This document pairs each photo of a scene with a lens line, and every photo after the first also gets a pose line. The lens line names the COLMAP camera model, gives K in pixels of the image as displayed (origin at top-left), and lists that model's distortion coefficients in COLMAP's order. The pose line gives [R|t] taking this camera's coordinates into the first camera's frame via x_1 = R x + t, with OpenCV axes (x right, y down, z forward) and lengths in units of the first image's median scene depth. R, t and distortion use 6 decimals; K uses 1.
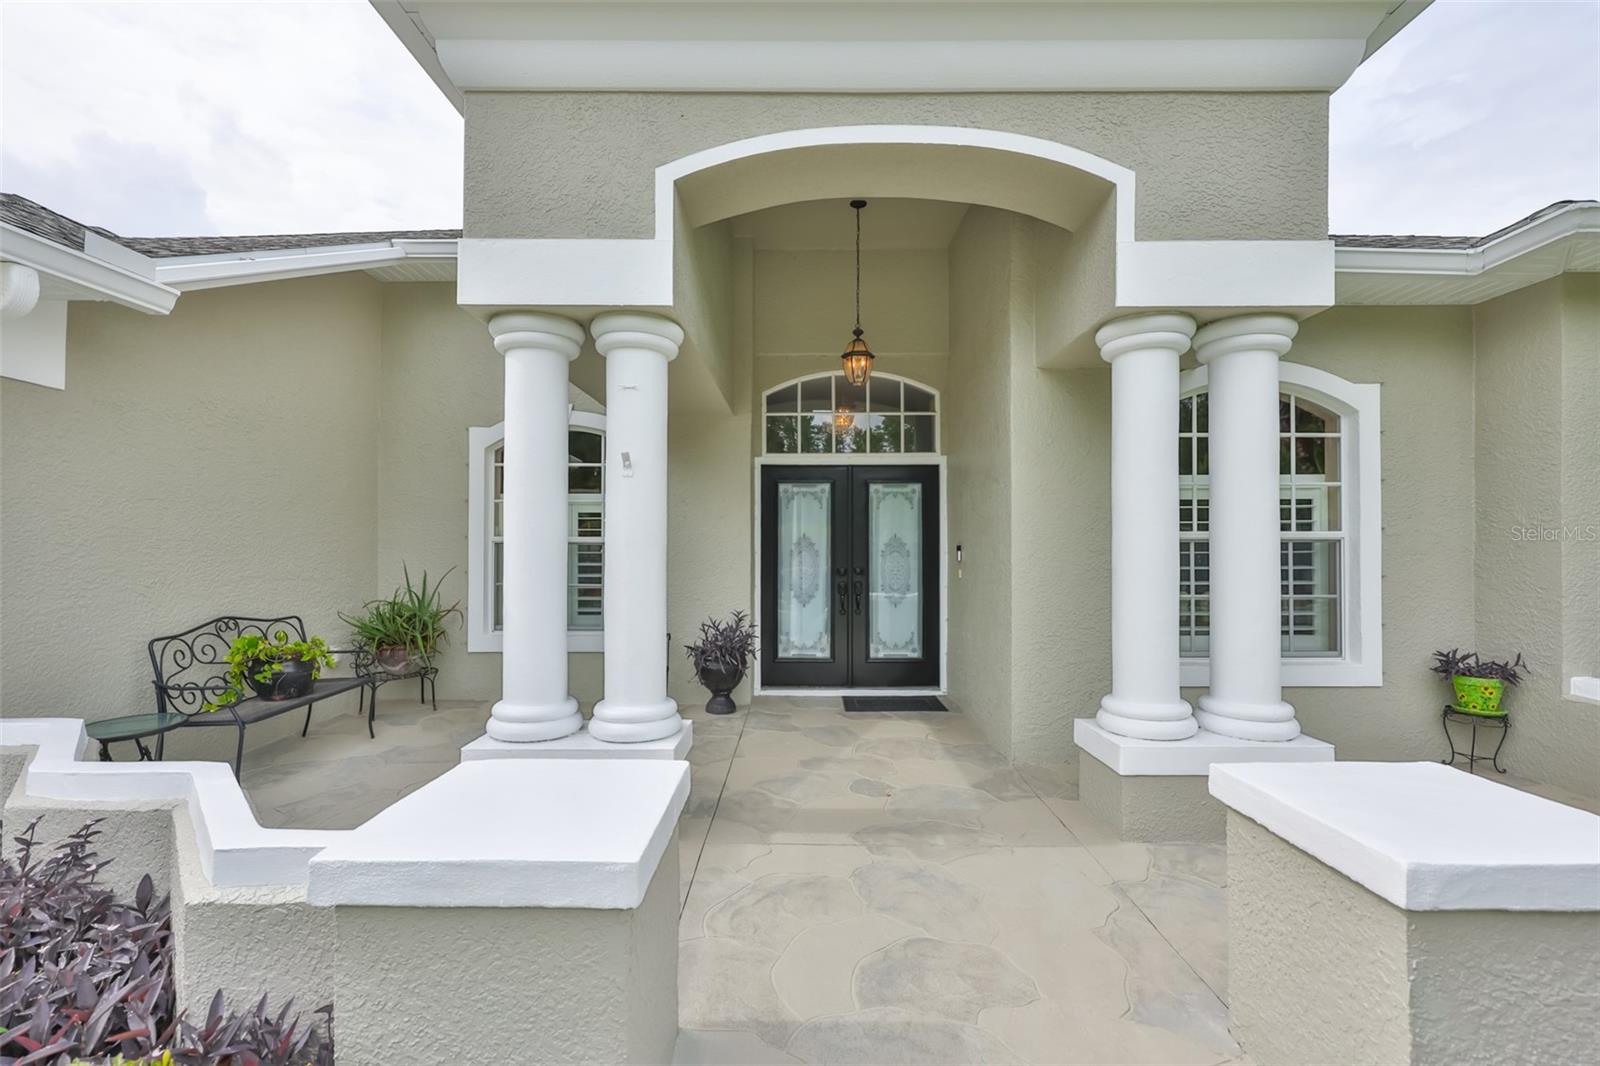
lens RADIAL K [[656.7, 0, 801.5], [0, 656.7, 539.8], [0, 0, 1]] dist [-0.003187, -0.000034]
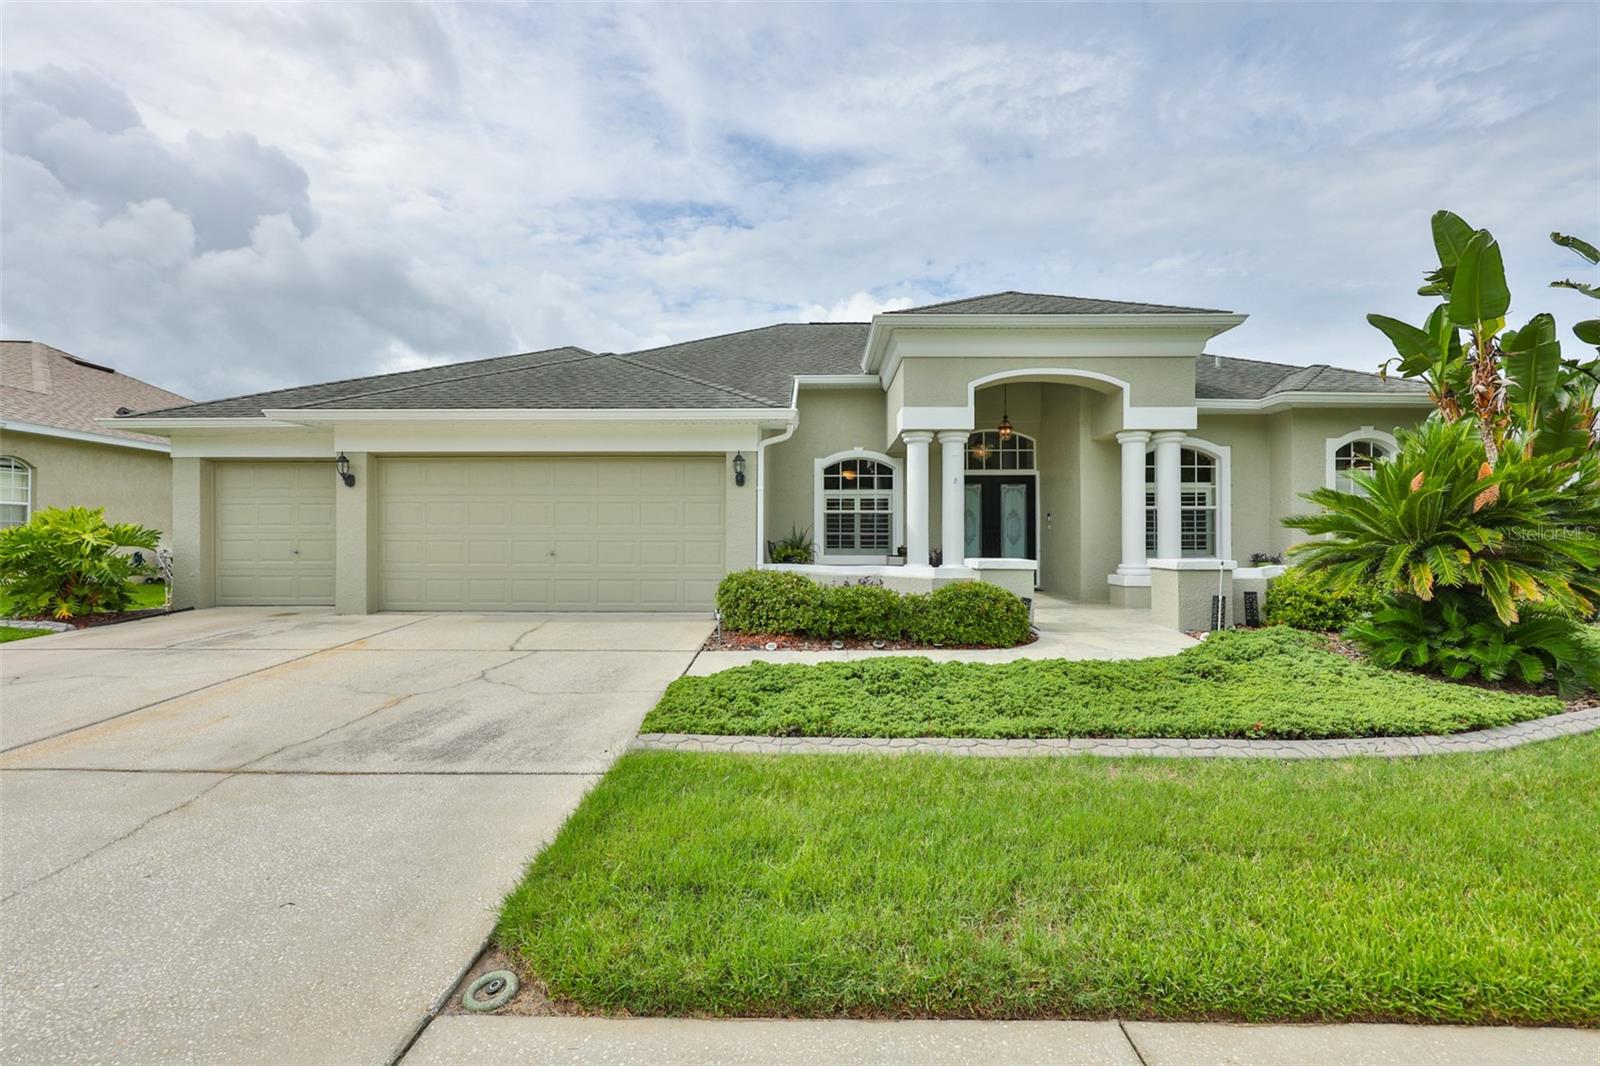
lens RADIAL K [[656.7, 0, 799.4], [0, 656.7, 526.5], [0, 0, 1]] dist [-0.003187, -0.000034]
pose [[0.999943, -0.003107, -0.010192, -0.705229], [0.003141, 0.999989, 0.003366, 0.050578], [0.010182, -0.003398, 0.999942, -1.464175]]
